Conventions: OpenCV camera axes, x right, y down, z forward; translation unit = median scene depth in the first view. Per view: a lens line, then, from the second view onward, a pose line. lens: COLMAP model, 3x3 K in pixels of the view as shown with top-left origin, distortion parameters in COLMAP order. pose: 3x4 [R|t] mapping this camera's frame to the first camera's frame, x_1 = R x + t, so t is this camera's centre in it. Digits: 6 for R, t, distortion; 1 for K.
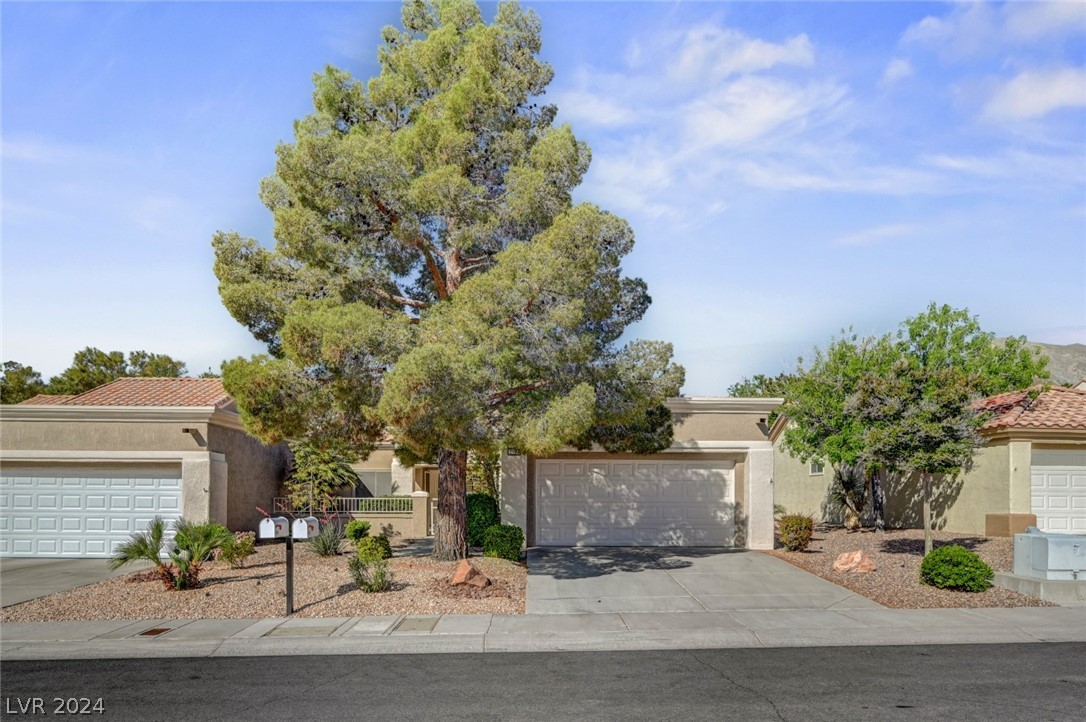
lens RADIAL K [[632.0, 0, 539.7], [0, 632.0, 443.7], [0, 0, 1]] dist [0.003621, -0.000101]
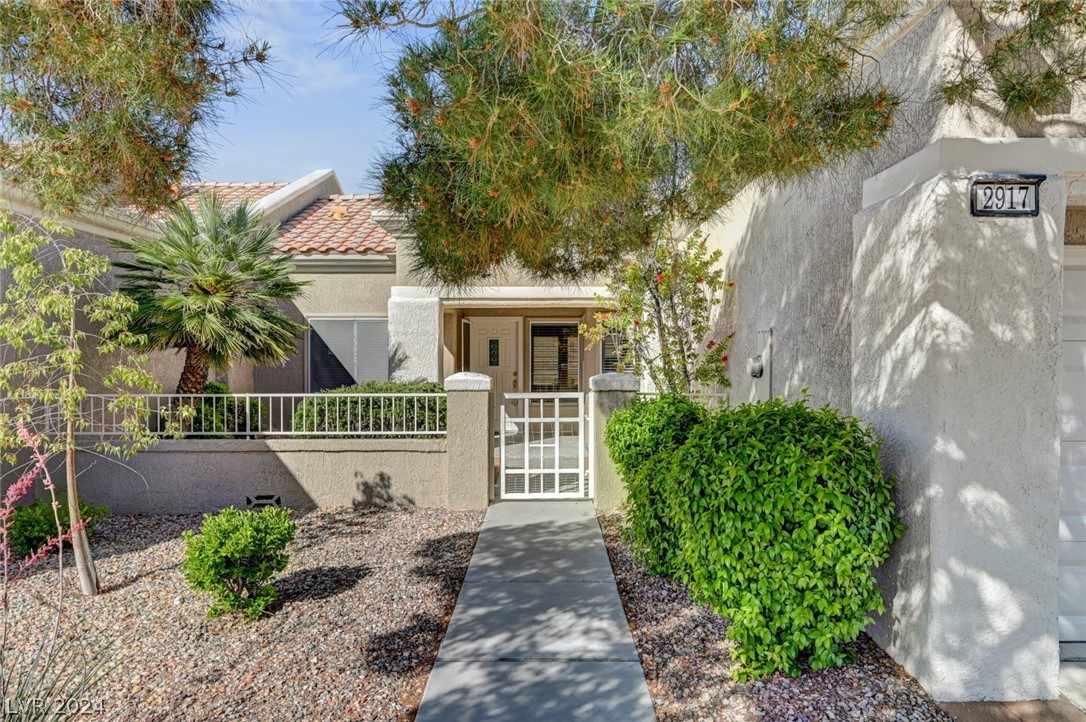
lens RADIAL K [[766.3, 0, 543.0], [0, 766.3, 361.0], [0, 0, 1]] dist [-0.002762, 0.000039]
pose [[0.998931, -0.000609, -0.046221, -0.129219], [0.004997, 0.995476, 0.094879, 0.028512], [0.045955, -0.095009, 0.994415, 0.587975]]
